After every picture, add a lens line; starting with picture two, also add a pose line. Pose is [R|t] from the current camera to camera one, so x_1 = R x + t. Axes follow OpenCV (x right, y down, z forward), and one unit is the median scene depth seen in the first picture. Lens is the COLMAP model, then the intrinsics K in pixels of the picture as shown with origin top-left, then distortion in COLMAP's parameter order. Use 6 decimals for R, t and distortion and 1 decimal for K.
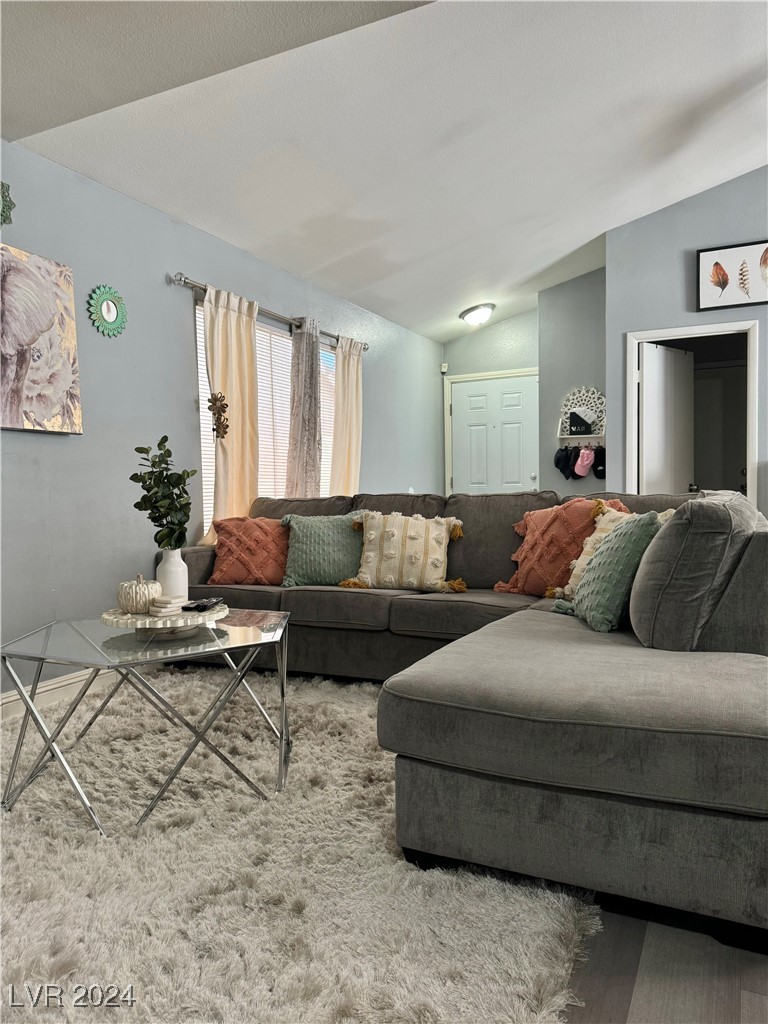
lens RADIAL K [[731.9, 0, 386.6], [0, 731.9, 512.2], [0, 0, 1]] dist [0.045665, -0.026021]
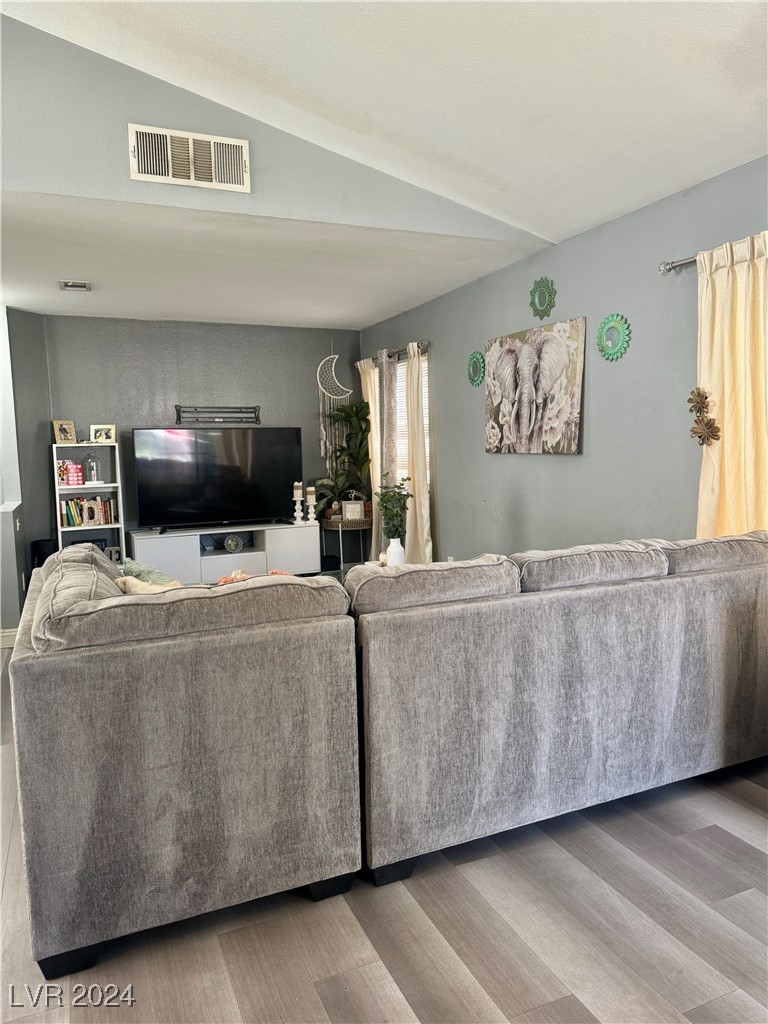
lens RADIAL K [[731.9, 0, 384.7], [0, 731.9, 514.1], [0, 0, 1]] dist [0.045665, -0.026021]
pose [[-0.651184, 0.095493, -0.752888, 0.748971], [0.006602, 0.992727, 0.120203, -0.159129], [0.758891, 0.073304, -0.647079, 1.600659]]
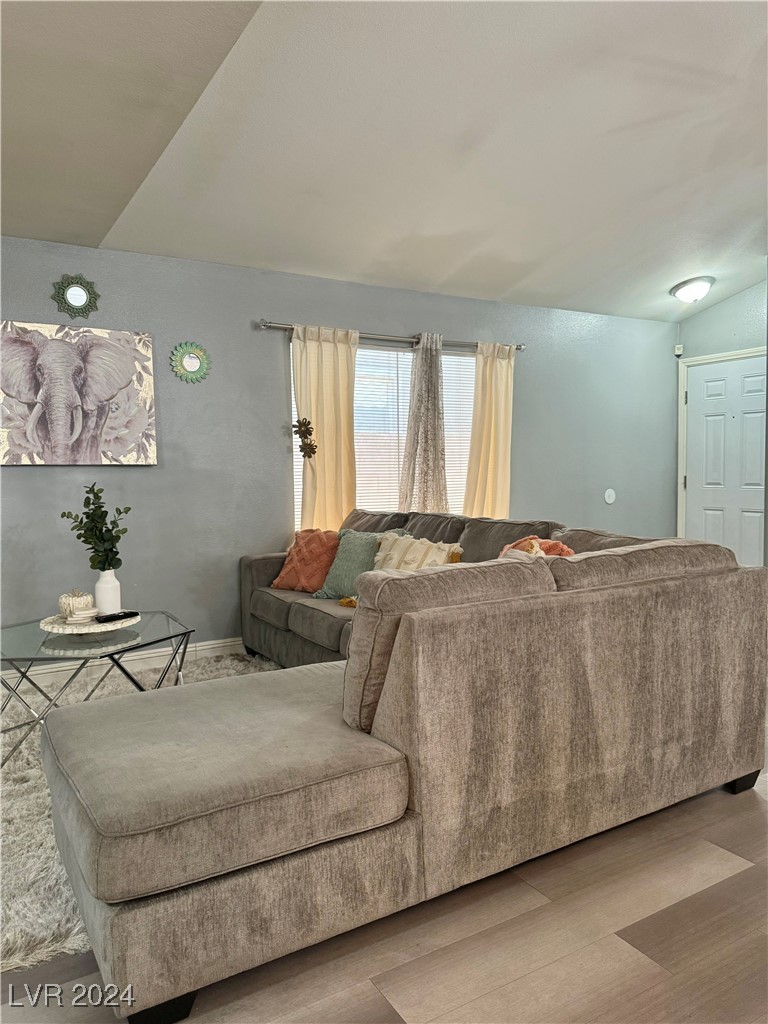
lens RADIAL K [[731.9, 0, 388.3], [0, 731.9, 513.2], [0, 0, 1]] dist [0.045665, -0.026021]
pose [[0.834639, 0.039325, -0.549392, 0.638500], [-0.015320, 0.998720, 0.048213, -0.091587], [0.550584, -0.031823, 0.834173, 0.159948]]
